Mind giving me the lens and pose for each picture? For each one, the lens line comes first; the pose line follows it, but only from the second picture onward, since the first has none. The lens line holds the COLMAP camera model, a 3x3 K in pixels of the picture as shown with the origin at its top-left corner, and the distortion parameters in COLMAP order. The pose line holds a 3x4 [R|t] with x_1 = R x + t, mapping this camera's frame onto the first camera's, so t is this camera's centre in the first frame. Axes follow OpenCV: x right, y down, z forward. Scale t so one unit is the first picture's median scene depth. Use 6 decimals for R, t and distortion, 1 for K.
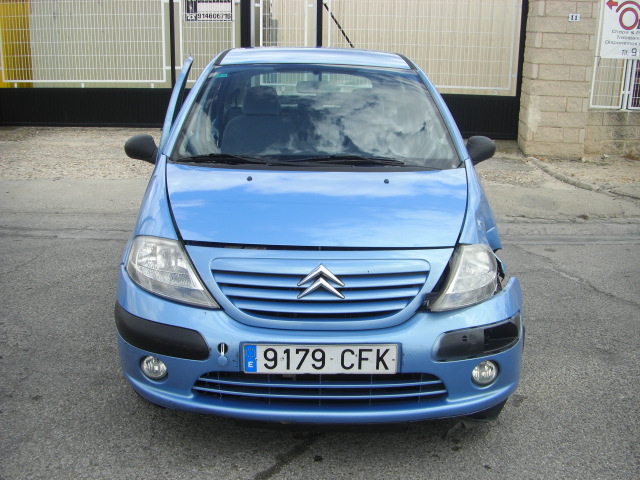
lens RADIAL K [[710.2, 0, 321.1], [0, 710.2, 263.9], [0, 0, 1]] dist [-0.211671, 0.234904]
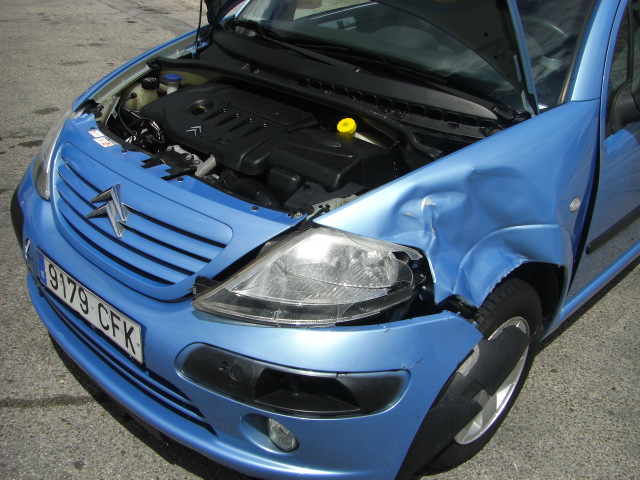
lens RADIAL K [[708.6, 0, 320.0], [0, 708.6, 240.0], [0, 0, 1]] dist [-0.127280, 0.042876]
pose [[0.711080, 0.346284, -0.611926, 0.614001], [-0.253620, 0.938044, 0.236116, -0.170345], [0.655776, -0.012701, 0.754848, 0.586785]]
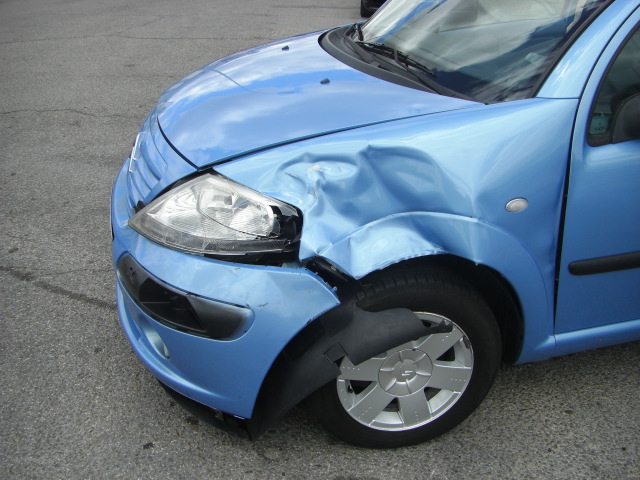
lens RADIAL K [[708.6, 0, 320.0], [0, 708.6, 240.0], [0, 0, 1]] dist [-0.127280, 0.042876]
pose [[0.226755, 0.394968, -0.890271, 0.947237], [-0.280460, 0.901843, 0.328667, -0.246268], [0.932697, 0.175159, 0.315270, 0.953495]]
